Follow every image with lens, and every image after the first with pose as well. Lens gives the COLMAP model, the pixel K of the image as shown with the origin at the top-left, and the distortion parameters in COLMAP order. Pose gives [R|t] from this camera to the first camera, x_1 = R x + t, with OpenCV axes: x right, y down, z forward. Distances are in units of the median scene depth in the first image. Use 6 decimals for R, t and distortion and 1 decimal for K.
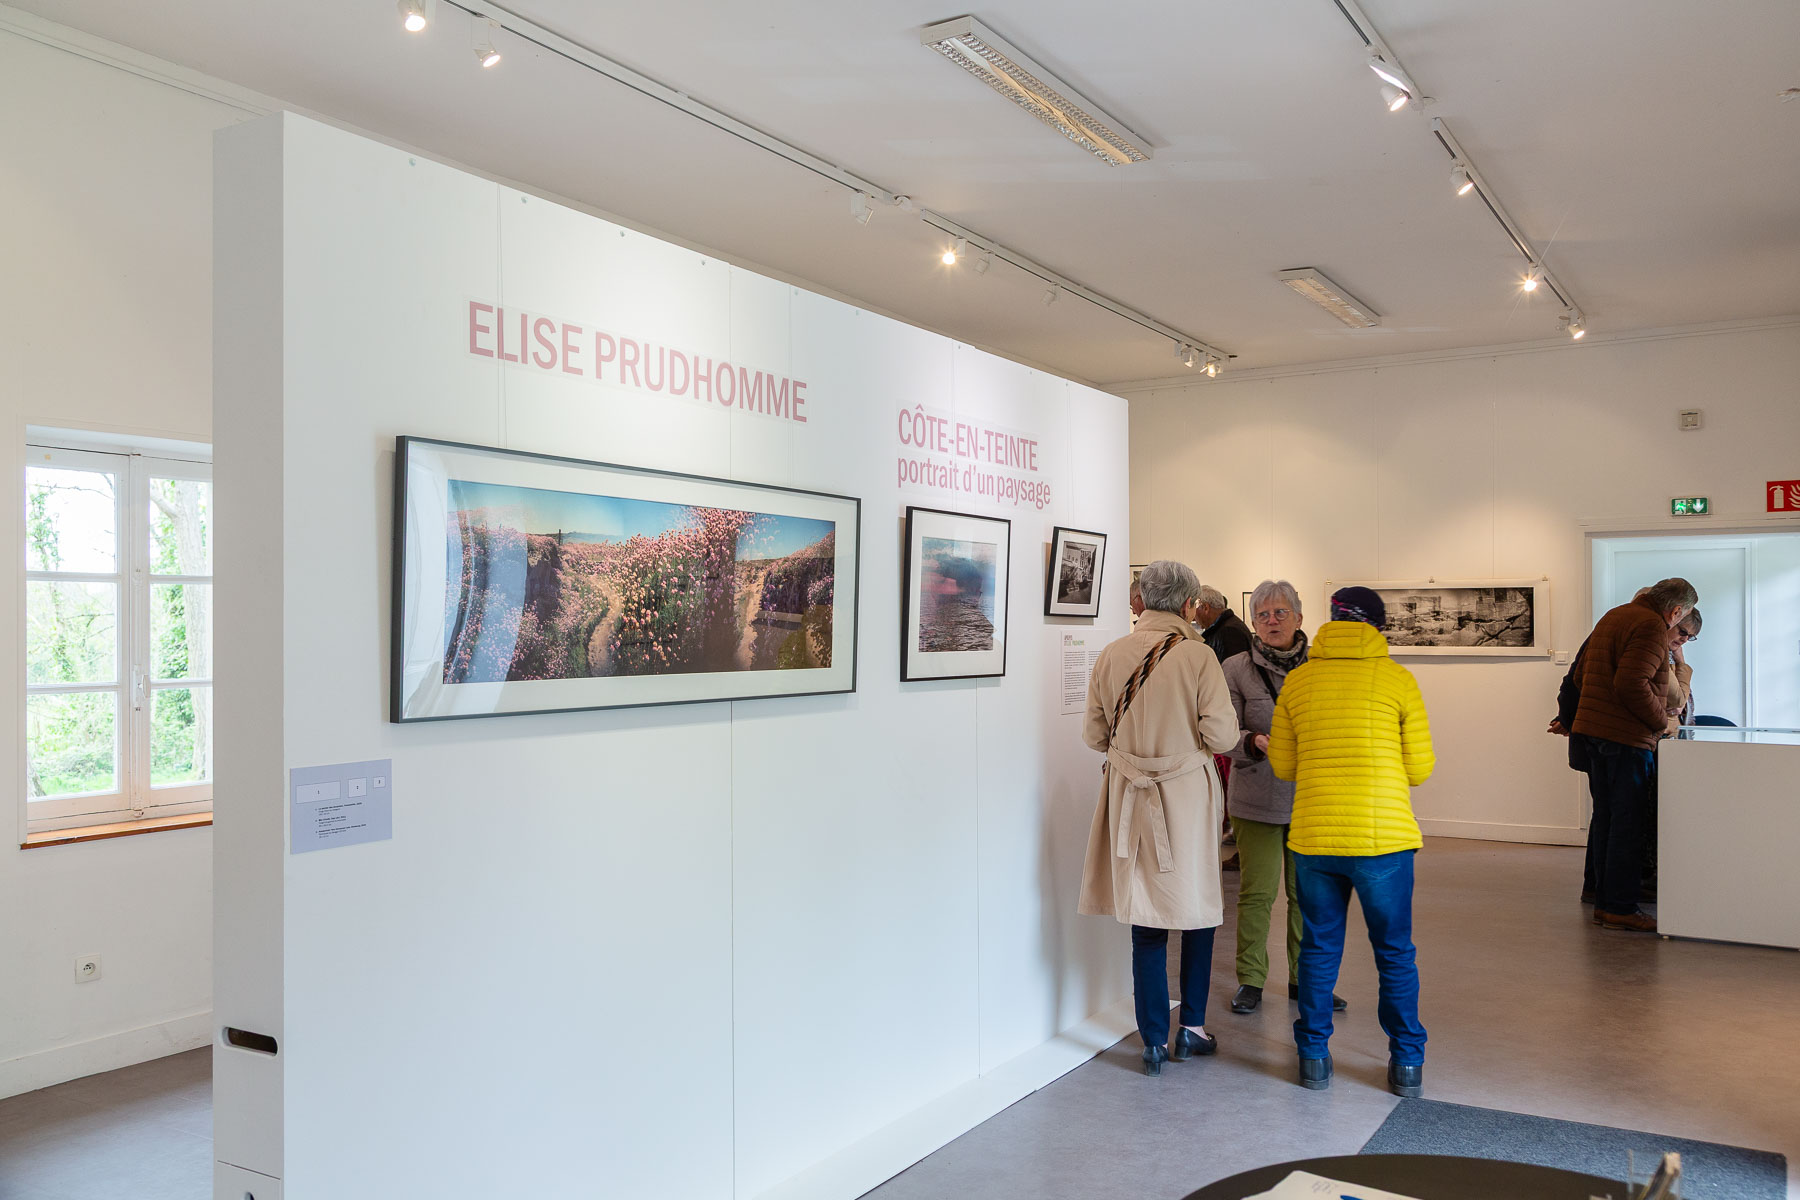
lens RADIAL K [[1471.2, 0, 901.0], [0, 1471.2, 606.6], [0, 0, 1]] dist [-0.012901, 0.001033]
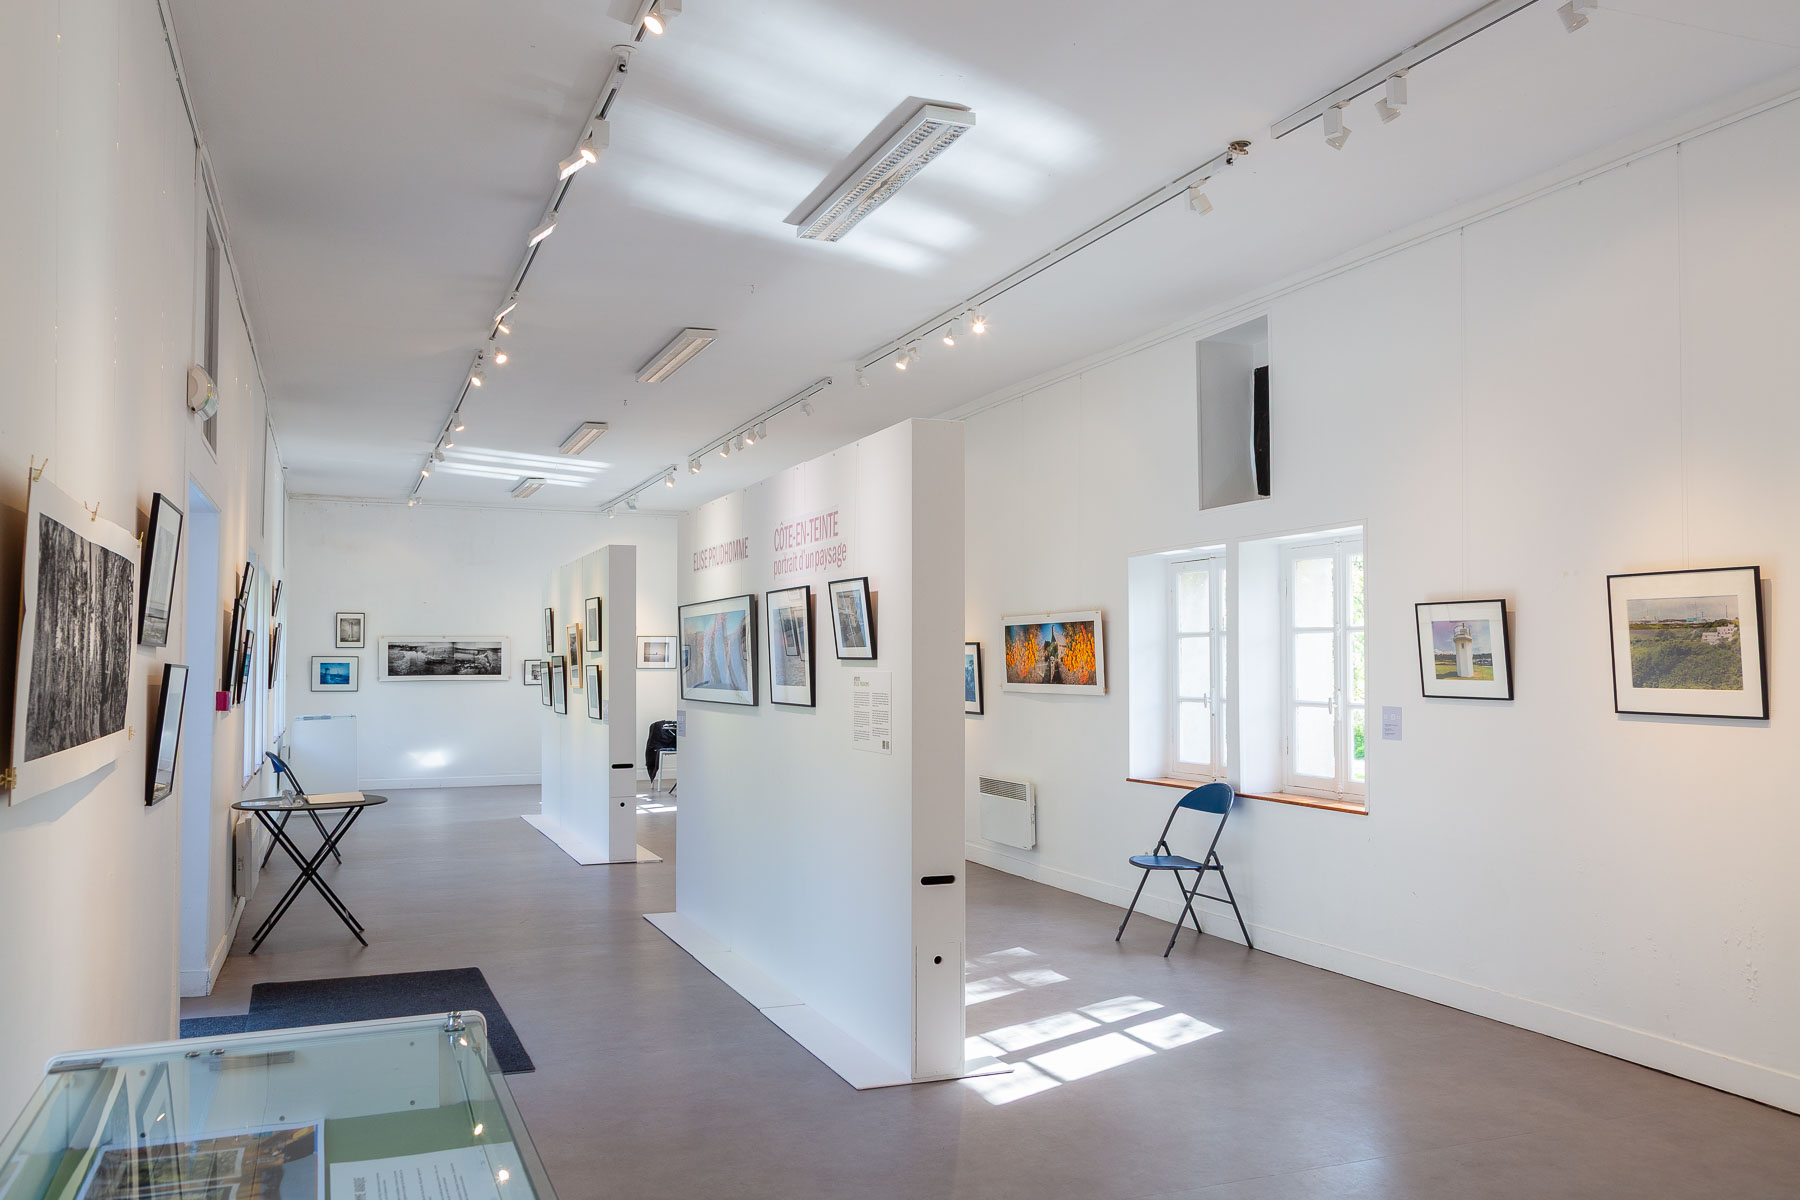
lens RADIAL K [[1471.2, 0, 903.5], [0, 1471.2, 603.1], [0, 0, 1]] dist [-0.012901, 0.001033]
pose [[-0.600744, -0.027472, -0.798969, 0.952376], [0.018388, 0.998670, -0.048165, 0.018079], [0.799230, -0.043627, -0.599440, 1.666285]]
